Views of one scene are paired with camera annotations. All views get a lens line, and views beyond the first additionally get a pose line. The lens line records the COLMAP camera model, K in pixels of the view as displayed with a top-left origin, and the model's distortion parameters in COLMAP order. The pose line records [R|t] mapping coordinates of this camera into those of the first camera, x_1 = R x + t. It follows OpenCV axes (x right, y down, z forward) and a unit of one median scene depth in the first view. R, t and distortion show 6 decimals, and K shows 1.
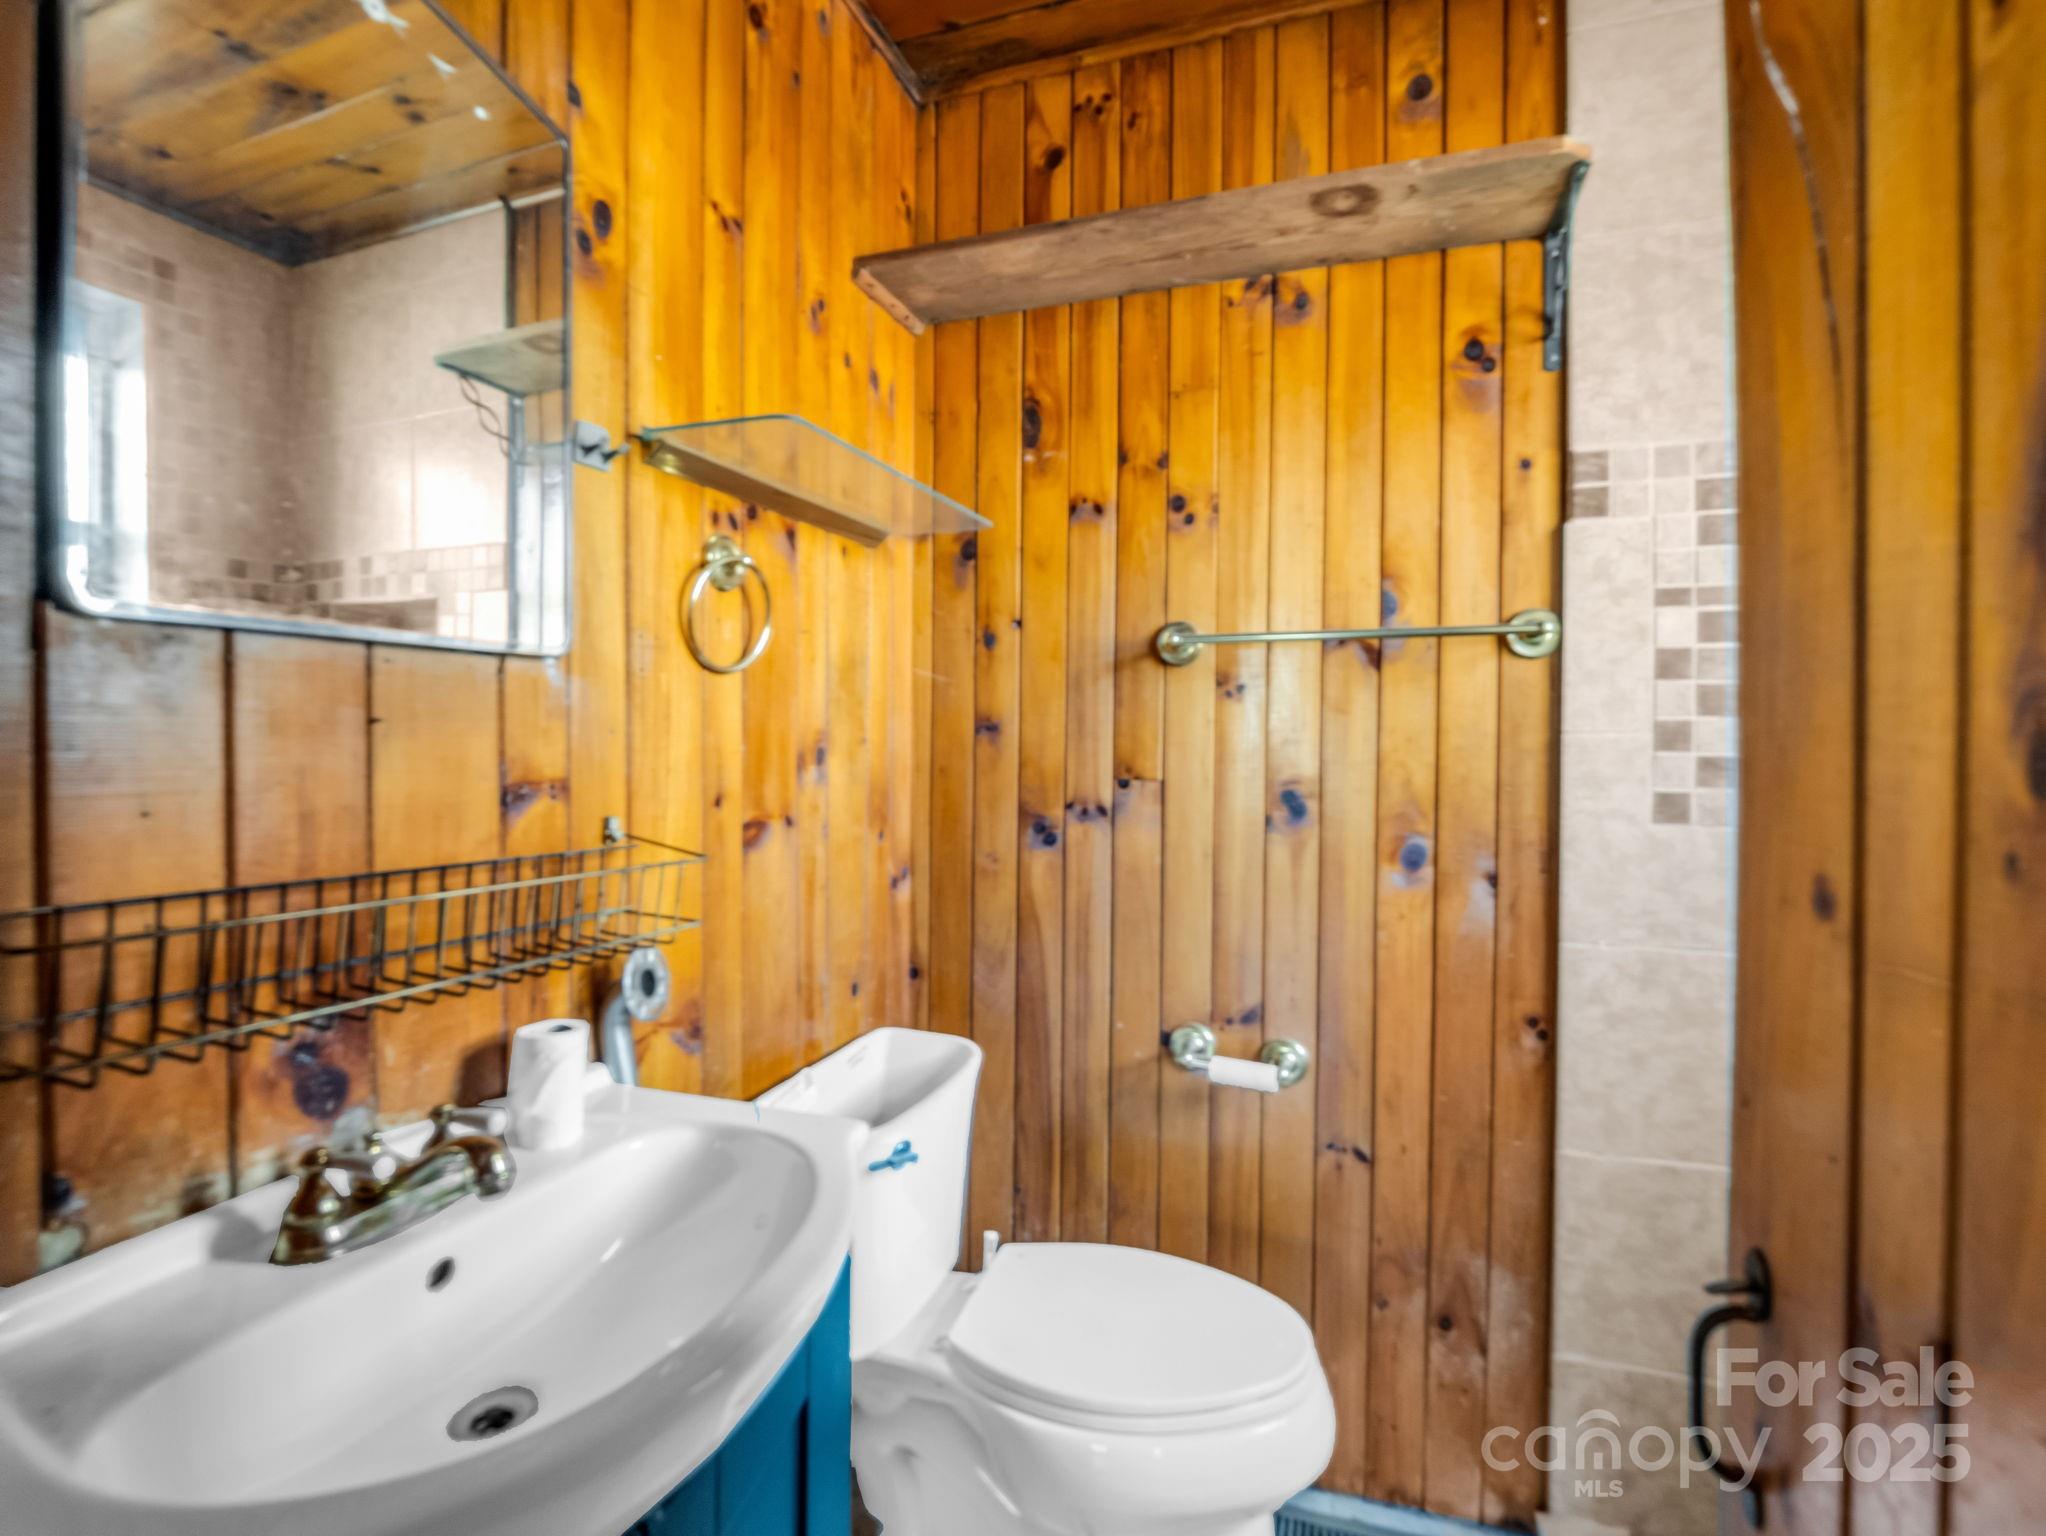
lens RADIAL K [[1001.9, 0, 1017.1], [0, 1001.9, 765.1], [0, 0, 1]] dist [-0.019247, 0.001816]
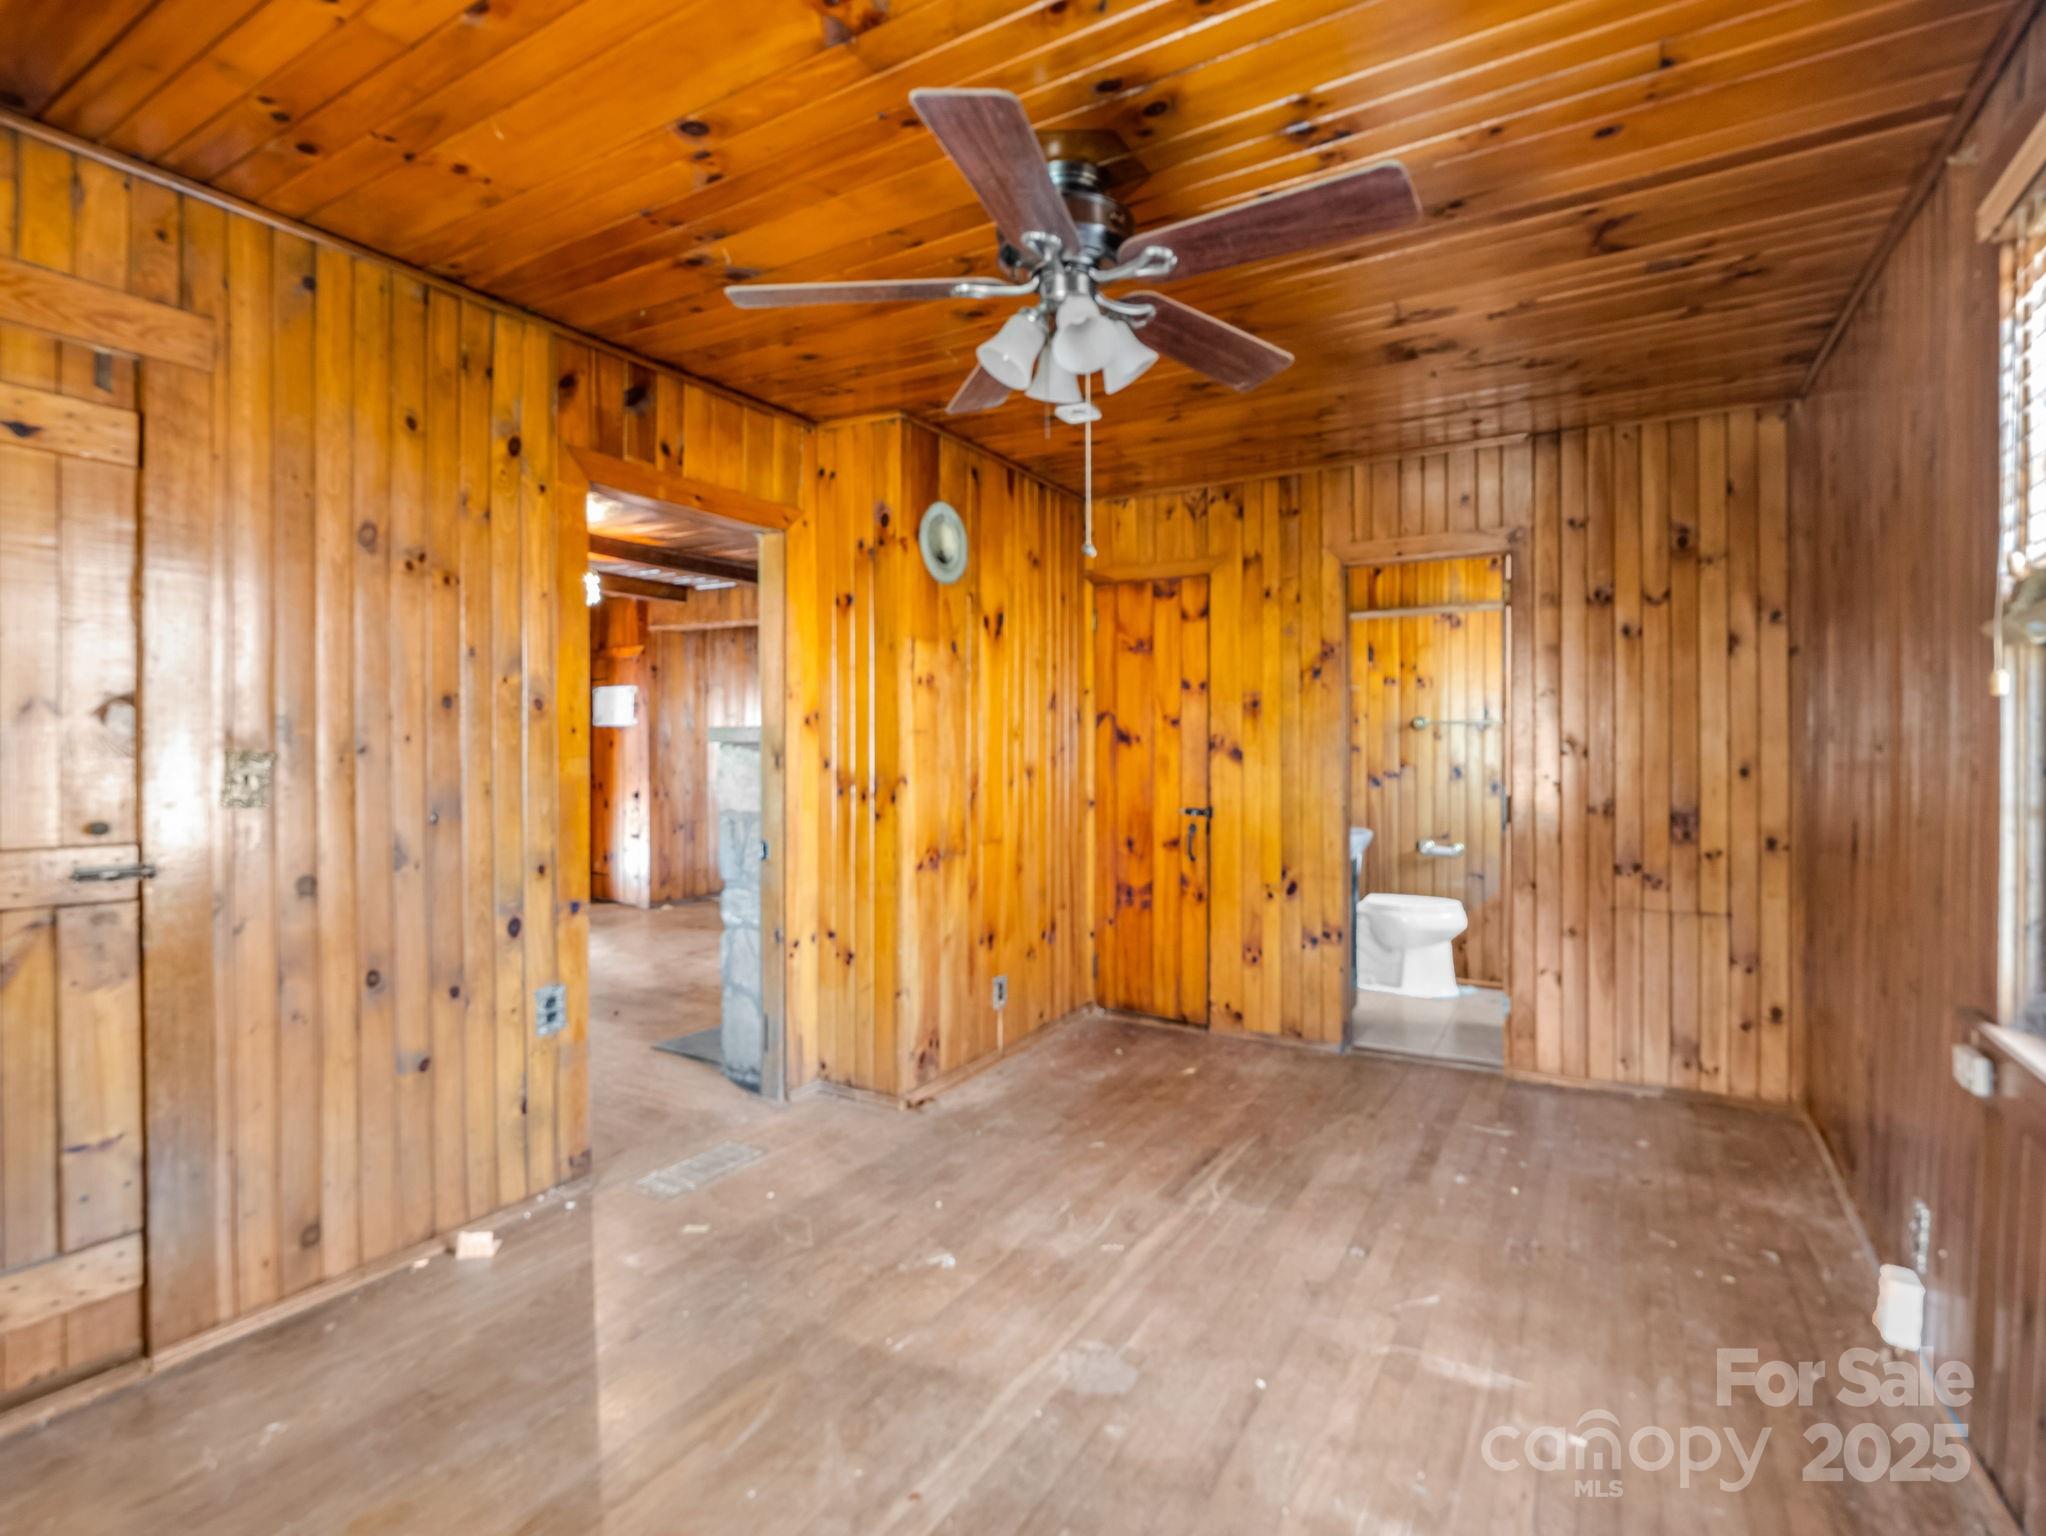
lens RADIAL K [[1001.9, 0, 1028.0], [0, 1001.9, 762.7], [0, 0, 1]] dist [-0.019247, 0.001816]
pose [[0.984322, -0.007288, -0.176231, -0.516065], [0.005073, 0.999902, -0.013016, 0.042468], [0.176308, 0.011918, 0.984263, -2.387323]]
